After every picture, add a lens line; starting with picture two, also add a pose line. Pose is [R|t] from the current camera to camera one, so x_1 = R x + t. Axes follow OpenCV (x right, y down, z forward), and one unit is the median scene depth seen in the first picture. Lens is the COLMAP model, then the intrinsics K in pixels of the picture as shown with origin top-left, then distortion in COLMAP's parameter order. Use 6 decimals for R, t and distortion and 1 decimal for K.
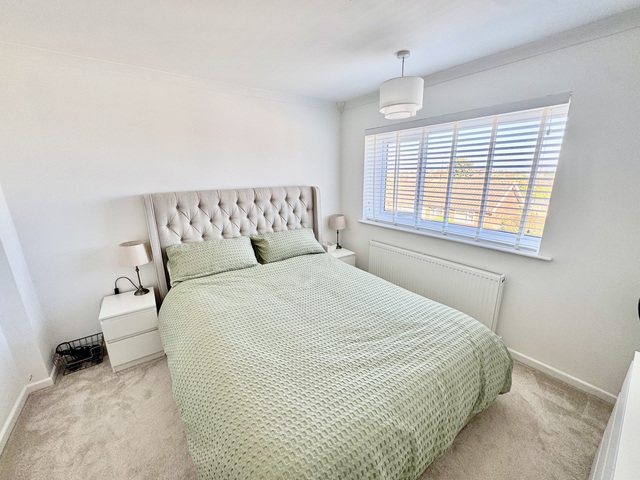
lens RADIAL K [[256.1, 0, 318.2], [0, 256.1, 239.2], [0, 0, 1]] dist [0.000009, 0.000537]
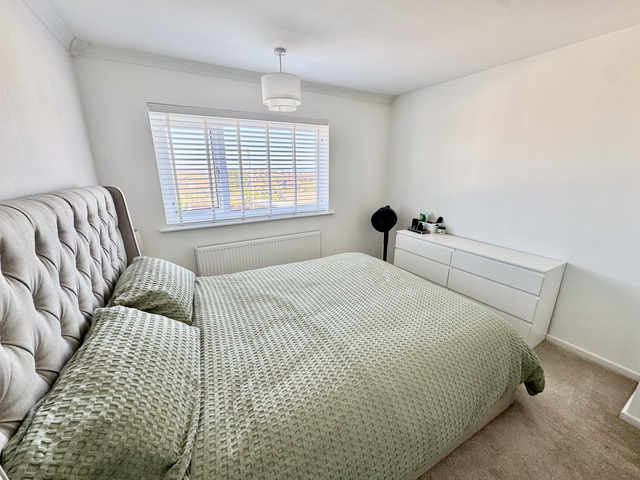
lens RADIAL K [[256.1, 0, 317.4], [0, 256.1, 240.8], [0, 0, 1]] dist [0.000009, 0.000537]
pose [[0.119270, -0.265106, 0.956814, -0.725179], [0.257385, 0.939004, 0.228088, -0.143514], [-0.958920, 0.219066, 0.180229, 0.672053]]
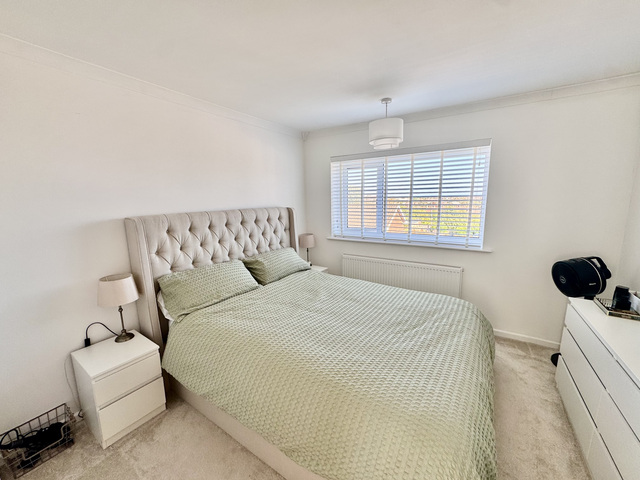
lens RADIAL K [[256.1, 0, 319.0], [0, 256.1, 239.9], [0, 0, 1]] dist [0.000009, 0.000537]
pose [[0.933007, -0.066042, 0.353746, -0.386205], [0.100101, 0.991848, -0.078845, 0.026619], [-0.345655, 0.108973, 0.932012, 0.004010]]
